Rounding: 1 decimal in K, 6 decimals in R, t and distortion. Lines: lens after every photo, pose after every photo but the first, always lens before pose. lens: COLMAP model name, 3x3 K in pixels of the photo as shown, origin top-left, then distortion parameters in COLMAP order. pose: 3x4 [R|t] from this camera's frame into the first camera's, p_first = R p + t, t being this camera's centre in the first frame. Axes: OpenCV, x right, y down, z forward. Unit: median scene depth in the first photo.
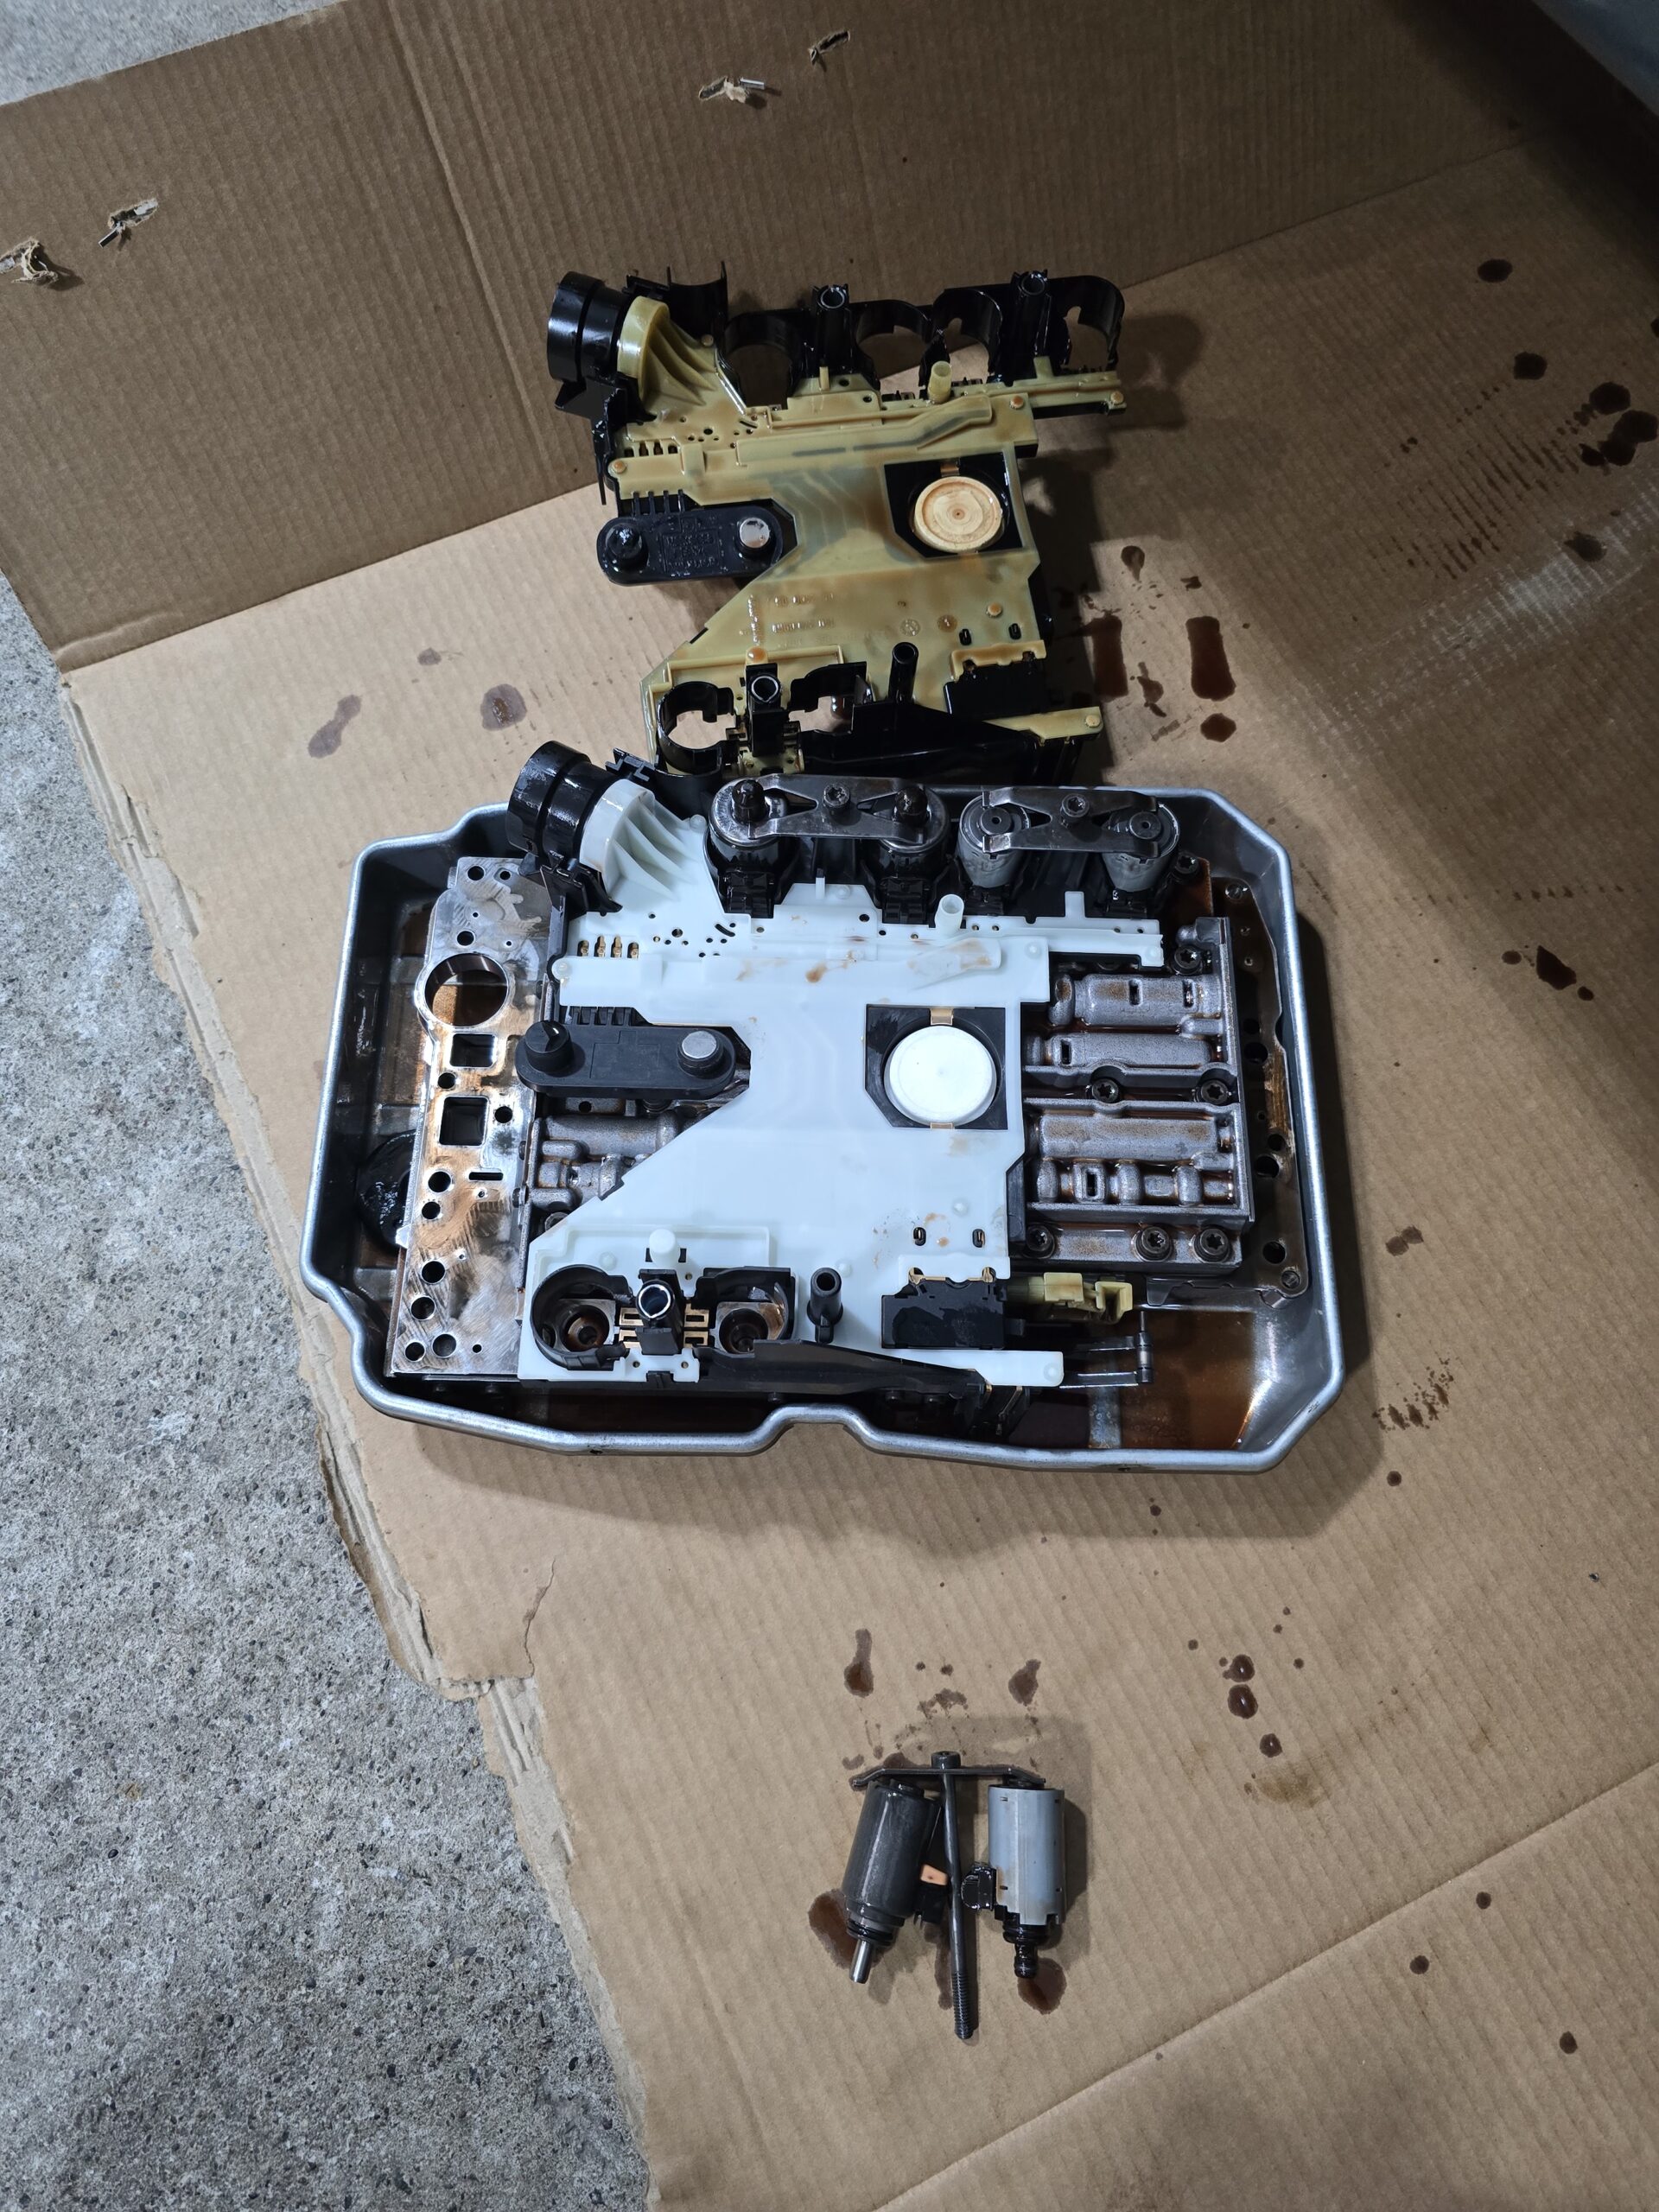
lens RADIAL K [[1480.8, 0, 829.5], [0, 1480.8, 1106.0], [0, 0, 1]] dist [0.035112, -0.000693]
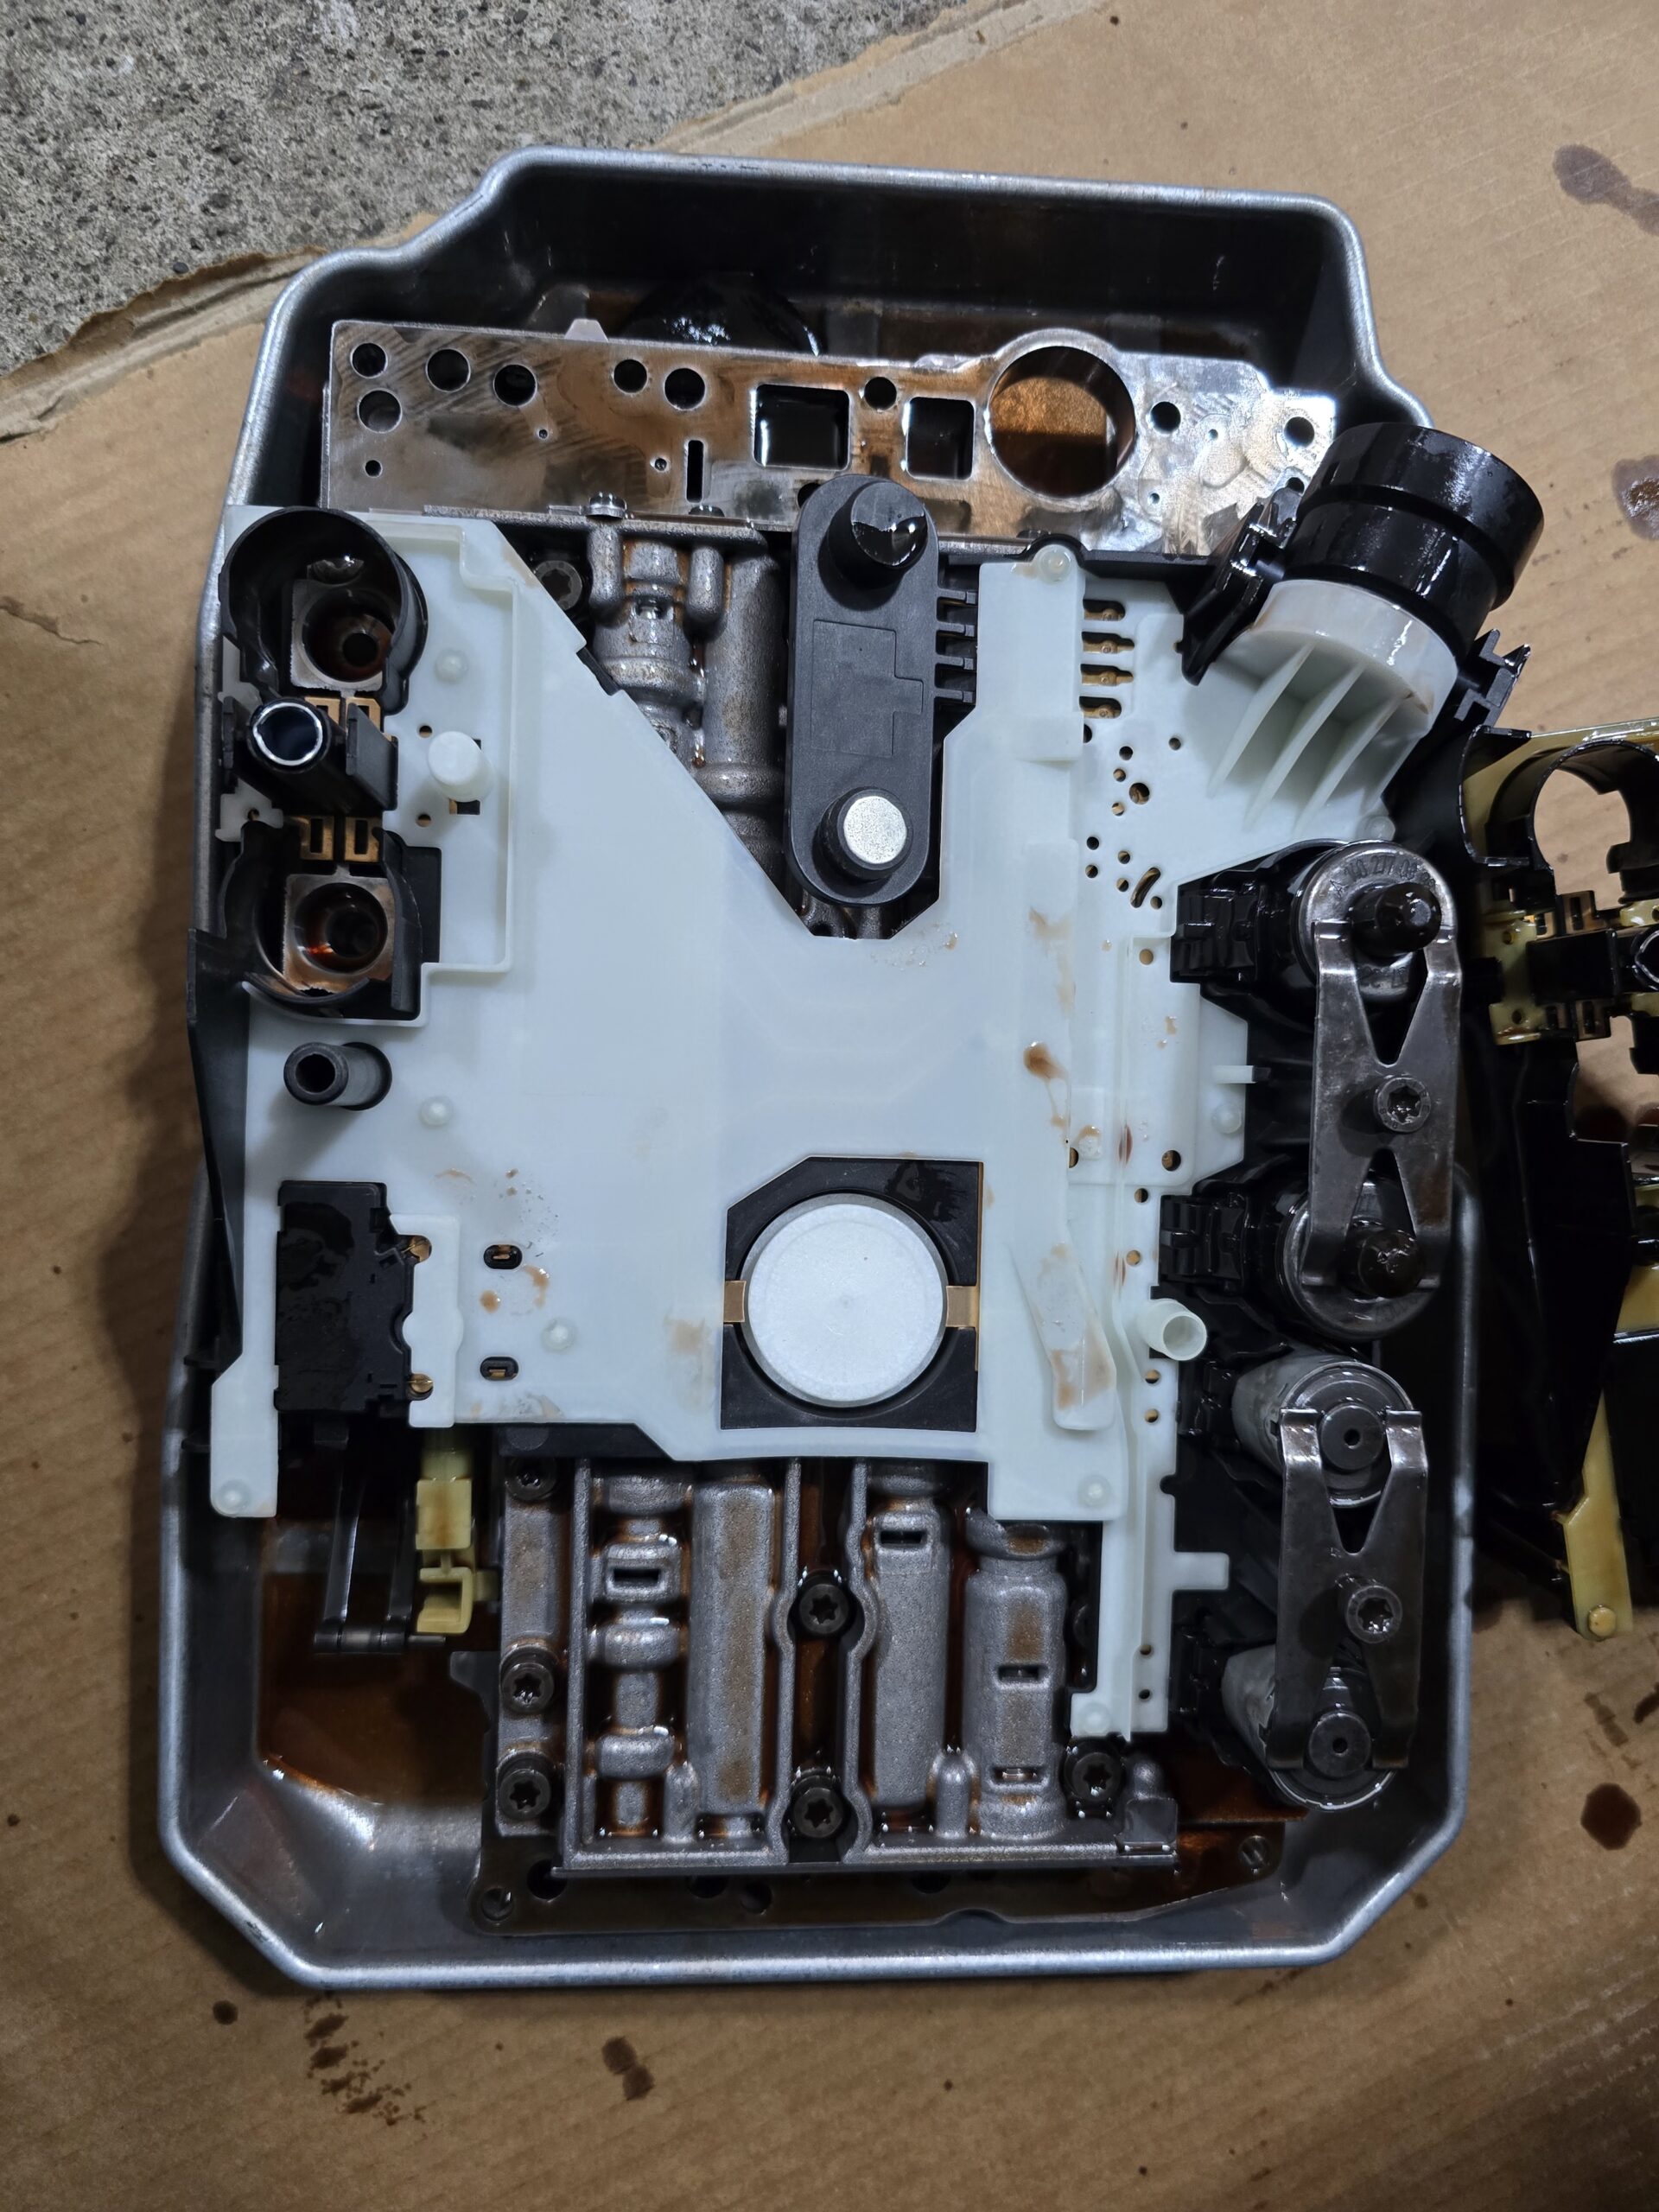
lens RADIAL K [[1583.9, 0, 829.5], [0, 1583.9, 1106.0], [0, 0, 1]] dist [-0.020249, 0.008536]
pose [[-0.006570, 0.999972, -0.003448, 0.007523], [-0.962502, -0.005389, 0.271220, -0.162576], [0.271194, 0.005100, 0.962511, 0.448466]]
